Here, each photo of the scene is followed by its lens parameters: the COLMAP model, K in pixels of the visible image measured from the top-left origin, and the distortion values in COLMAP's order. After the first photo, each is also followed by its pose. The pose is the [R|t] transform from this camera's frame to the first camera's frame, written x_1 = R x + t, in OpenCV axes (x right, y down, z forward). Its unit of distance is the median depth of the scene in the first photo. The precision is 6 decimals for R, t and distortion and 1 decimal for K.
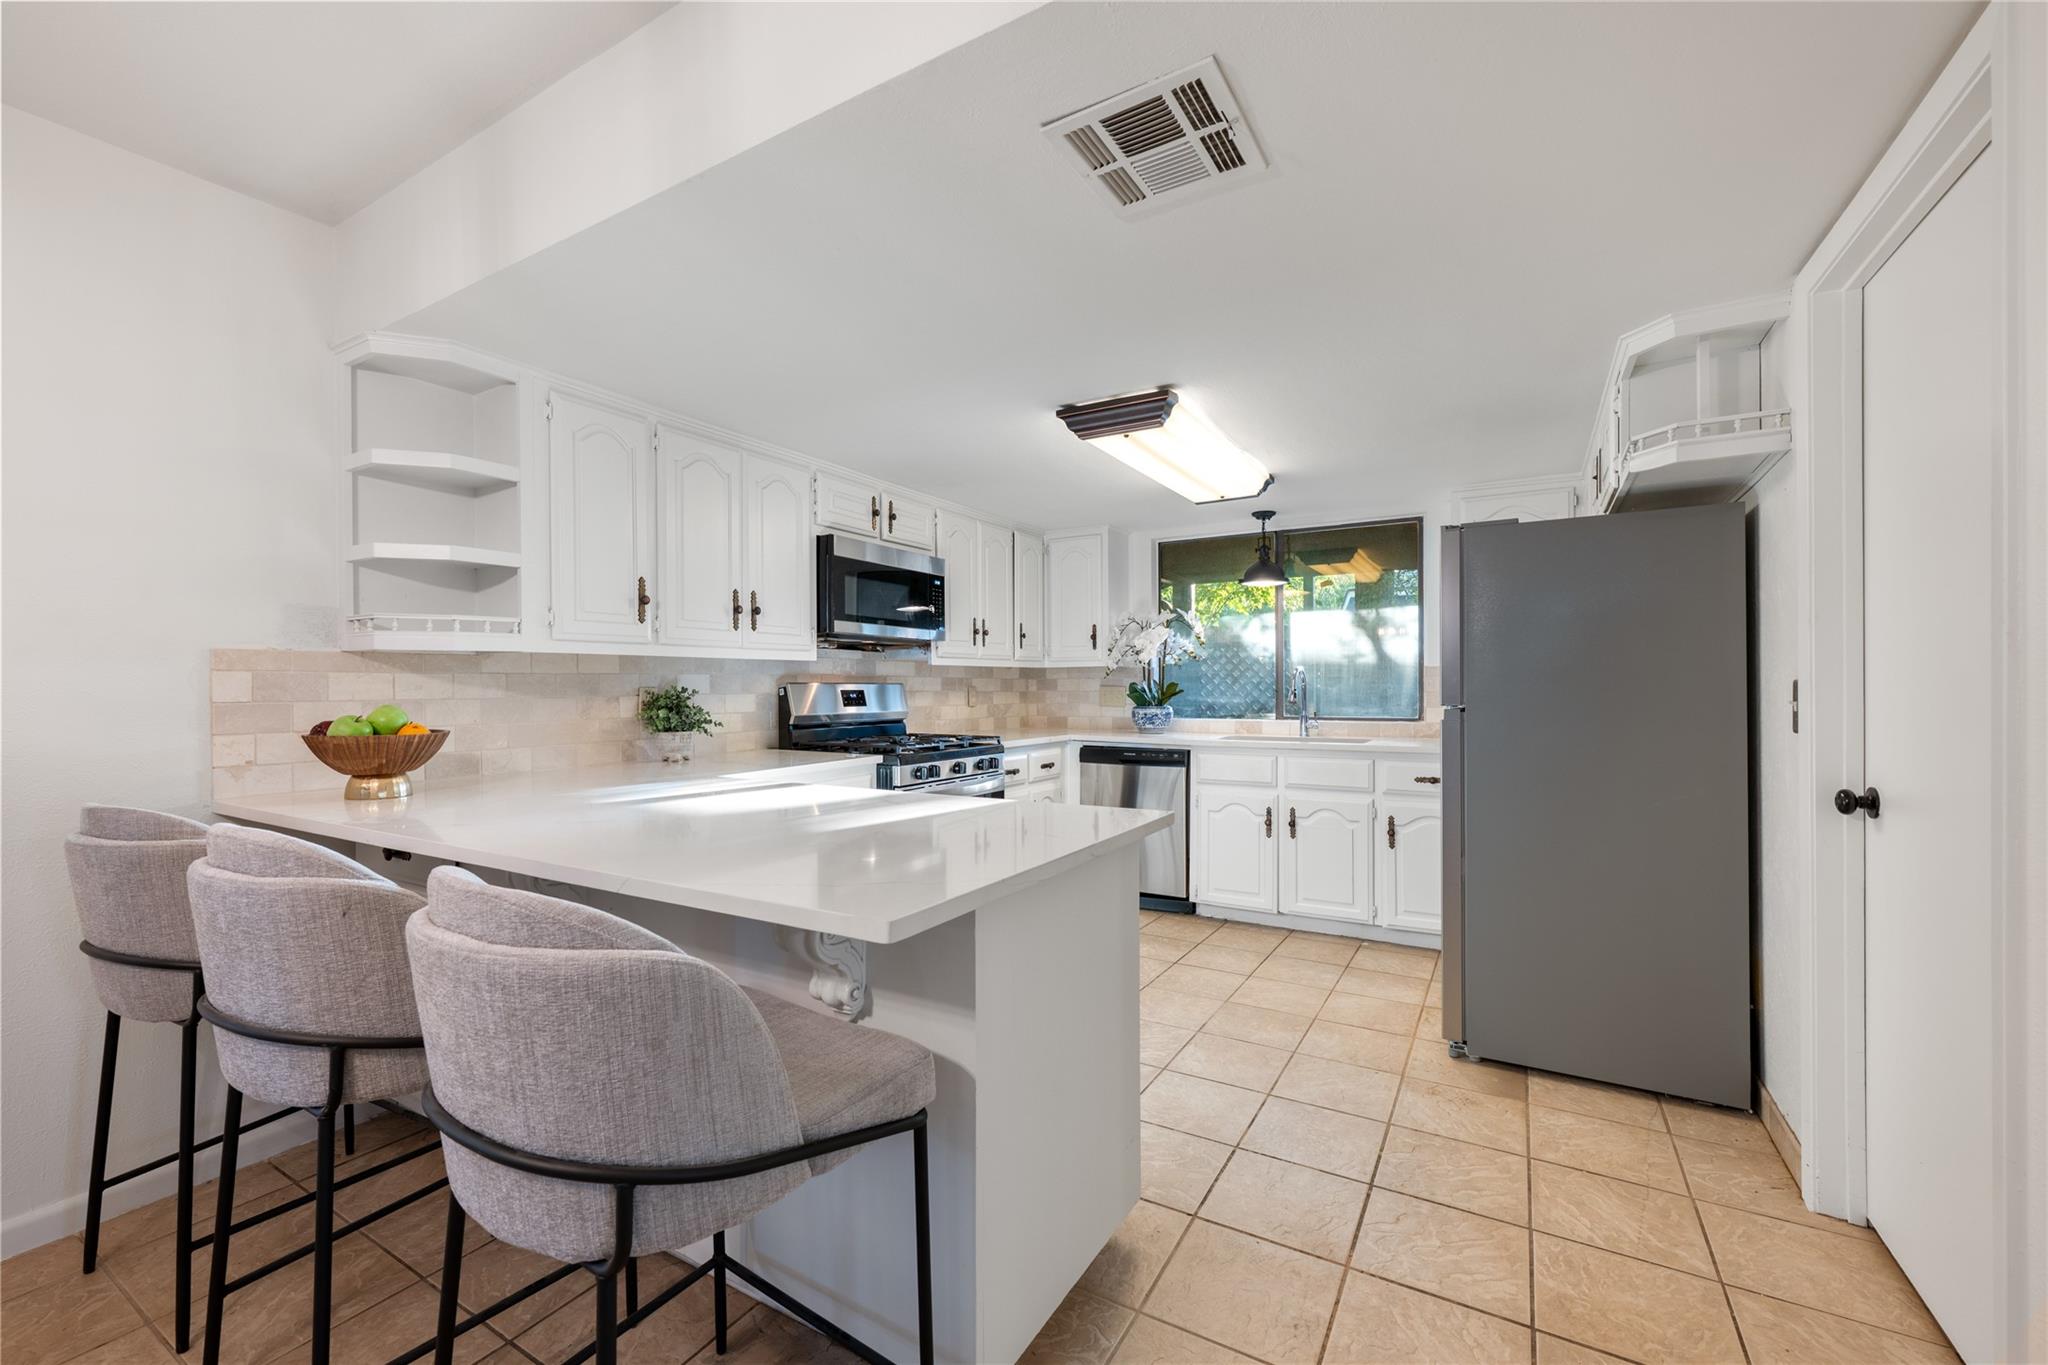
lens RADIAL K [[850.8, 0, 1020.4], [0, 850.8, 680.4], [0, 0, 1]] dist [-0.000665, 0.000166]
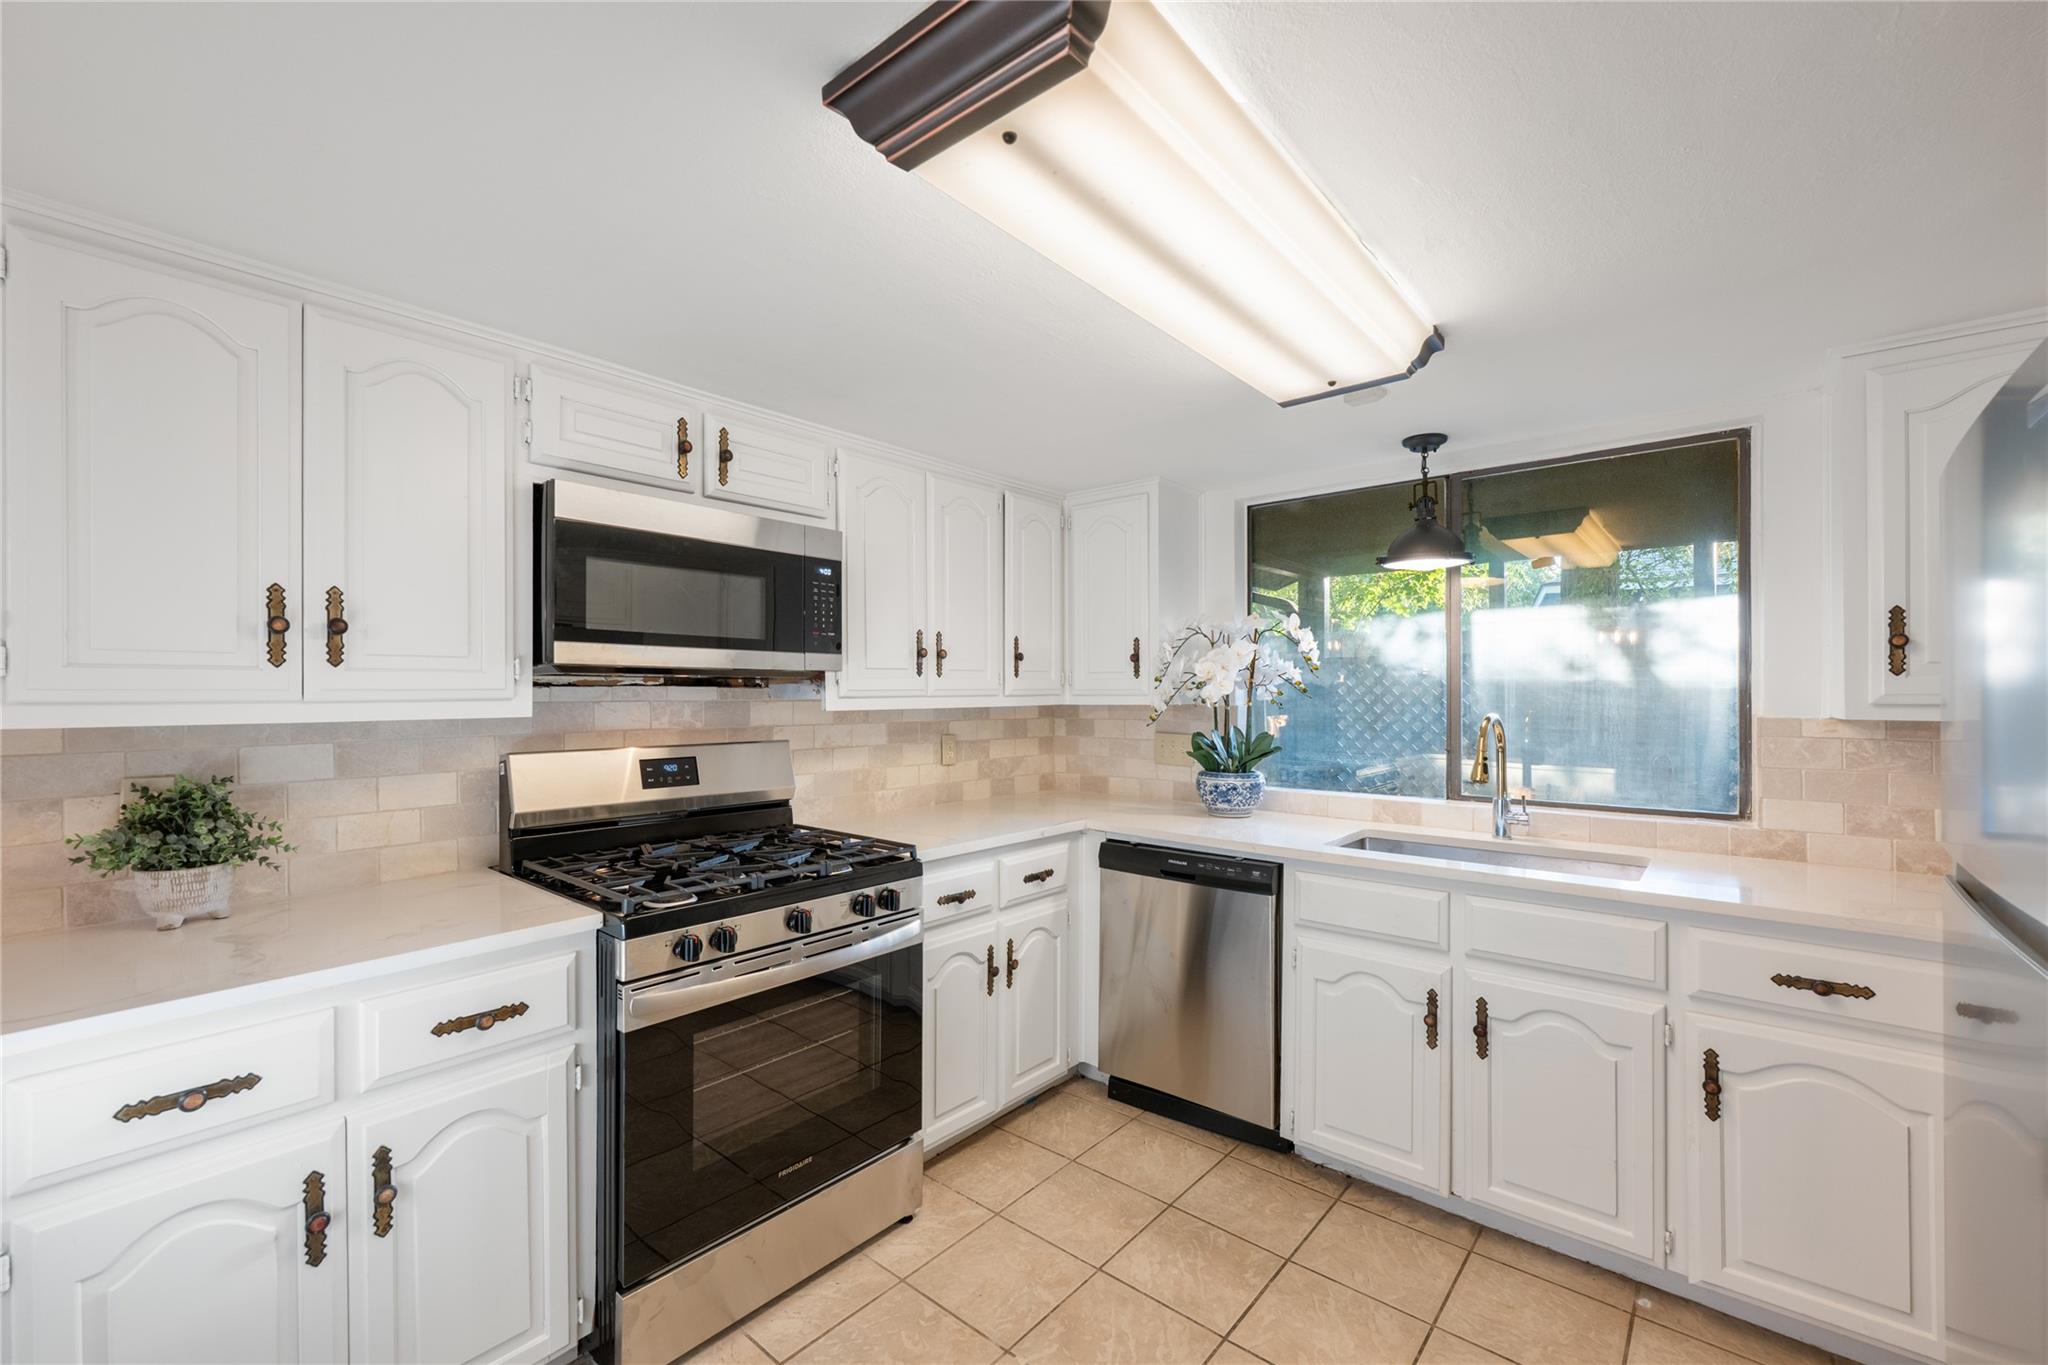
lens RADIAL K [[850.8, 0, 1027.3], [0, 850.8, 685.1], [0, 0, 1]] dist [-0.000665, 0.000166]
pose [[0.986039, 0.001108, -0.166509, 0.129320], [-0.001086, 0.999999, 0.000218, -0.035807], [0.166509, -0.000034, 0.986040, 0.429655]]
